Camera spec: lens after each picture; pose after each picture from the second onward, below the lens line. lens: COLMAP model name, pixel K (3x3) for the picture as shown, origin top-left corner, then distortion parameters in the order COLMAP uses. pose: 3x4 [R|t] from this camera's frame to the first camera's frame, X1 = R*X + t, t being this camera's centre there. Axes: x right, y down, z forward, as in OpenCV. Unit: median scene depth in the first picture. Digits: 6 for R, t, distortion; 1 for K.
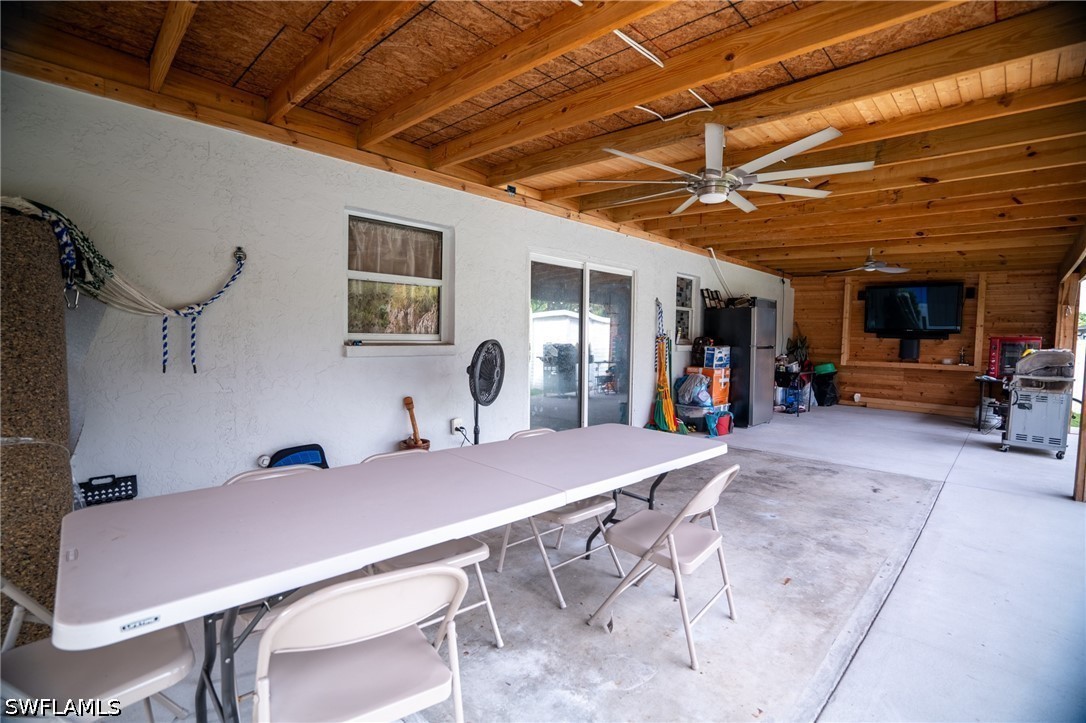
lens RADIAL K [[493.9, 0, 543.0], [0, 493.9, 361.5], [0, 0, 1]] dist [-0.052363, 0.019121]
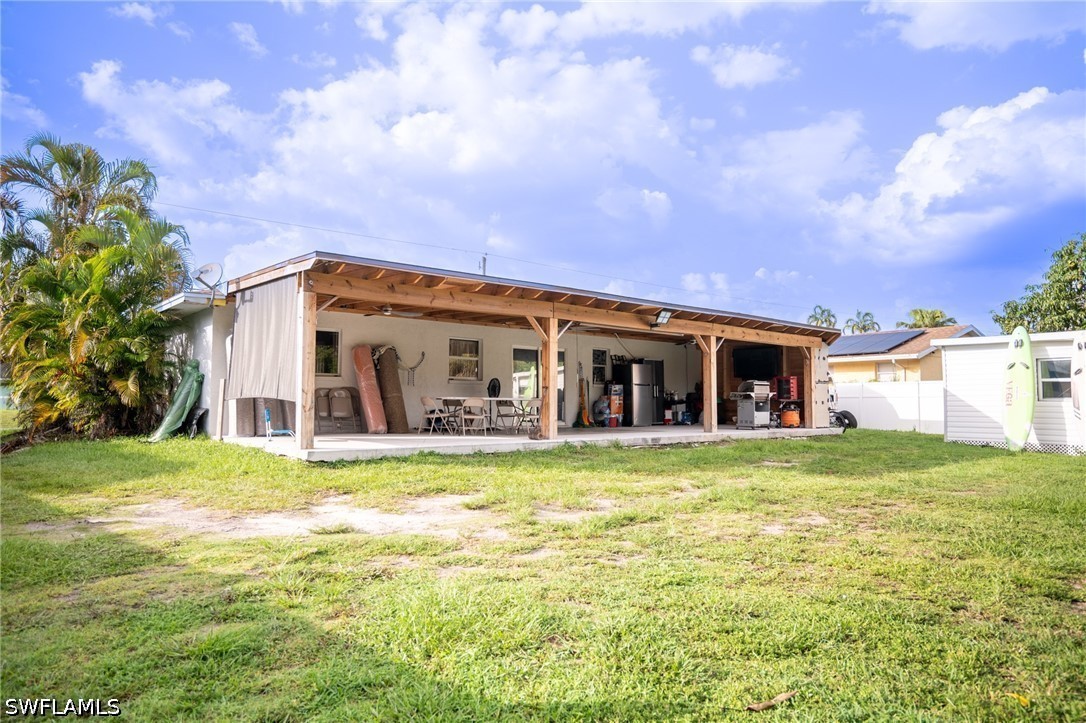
lens RADIAL K [[721.9, 0, 543.0], [0, 721.9, 361.5], [0, 0, 1]] dist [0.000623, 0.000113]
pose [[0.996914, -0.020336, -0.075823, 0.242413], [0.011502, 0.993279, -0.115175, 0.171497], [0.077656, 0.113948, 0.990447, -1.569739]]
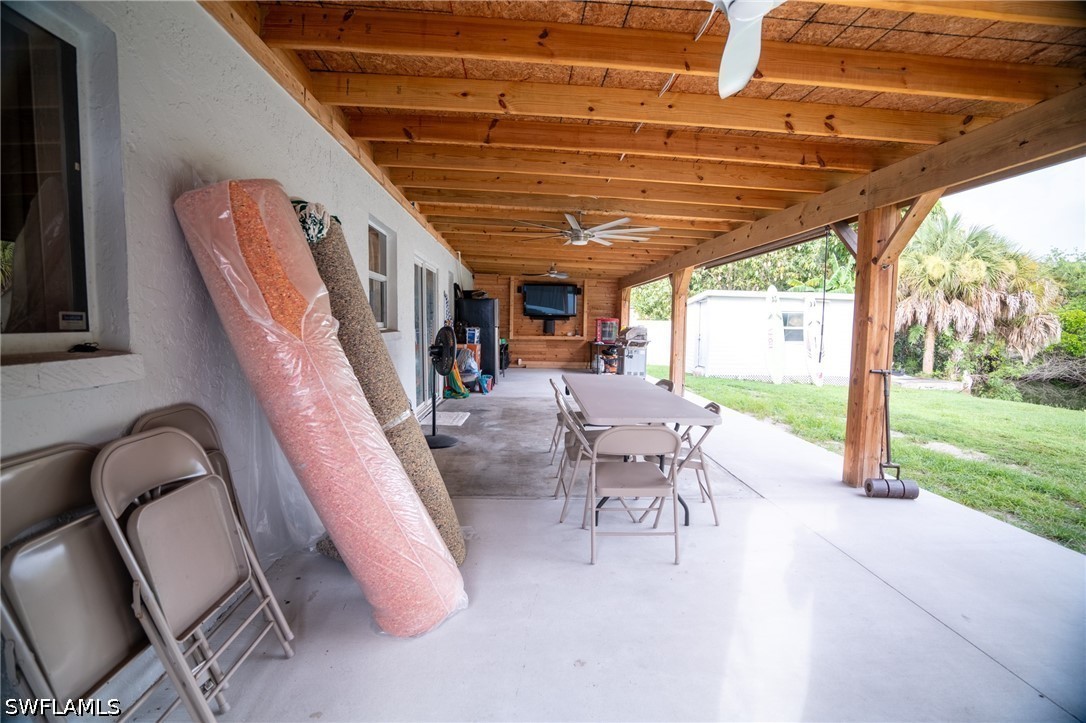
lens RADIAL K [[493.9, 0, 543.0], [0, 493.9, 361.5], [0, 0, 1]] dist [-0.052363, 0.019121]
pose [[0.677166, -0.067810, 0.732699, -0.420550], [0.036925, 0.997622, 0.058202, -0.008727], [-0.734903, -0.012358, 0.678059, -0.036192]]
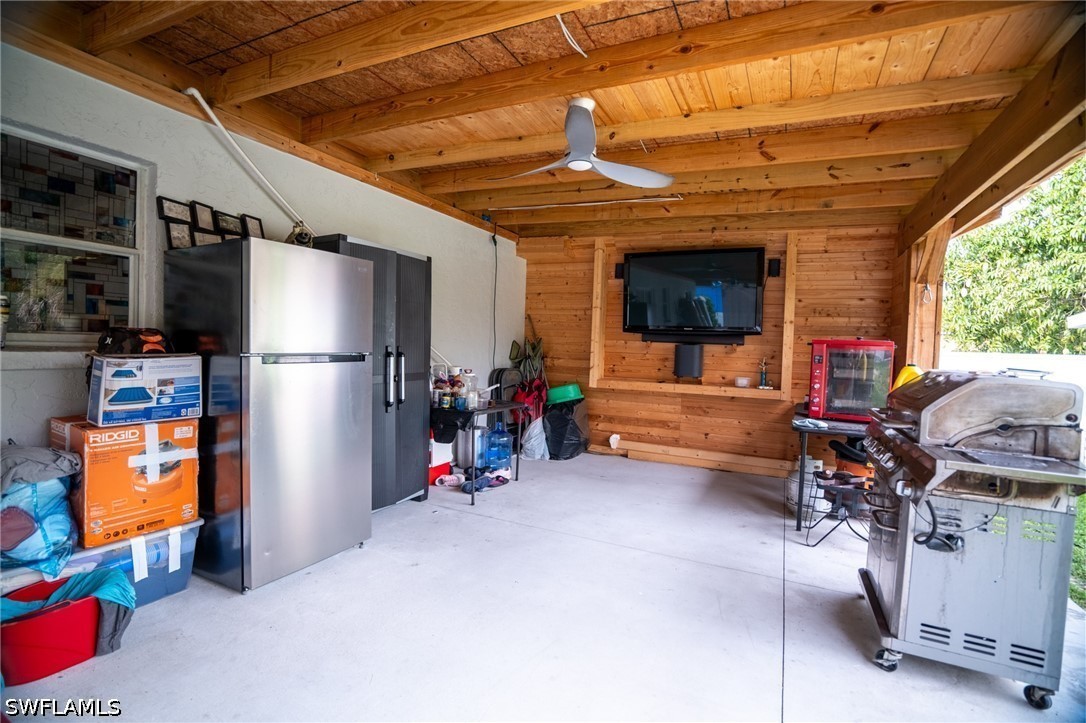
lens RADIAL K [[493.9, 0, 543.0], [0, 493.9, 361.5], [0, 0, 1]] dist [-0.052363, 0.019121]
pose [[0.949684, 0.002657, 0.313199, 0.428592], [0.001516, 0.999913, -0.013078, -0.018425], [-0.313207, 0.012895, 0.949597, 0.515200]]
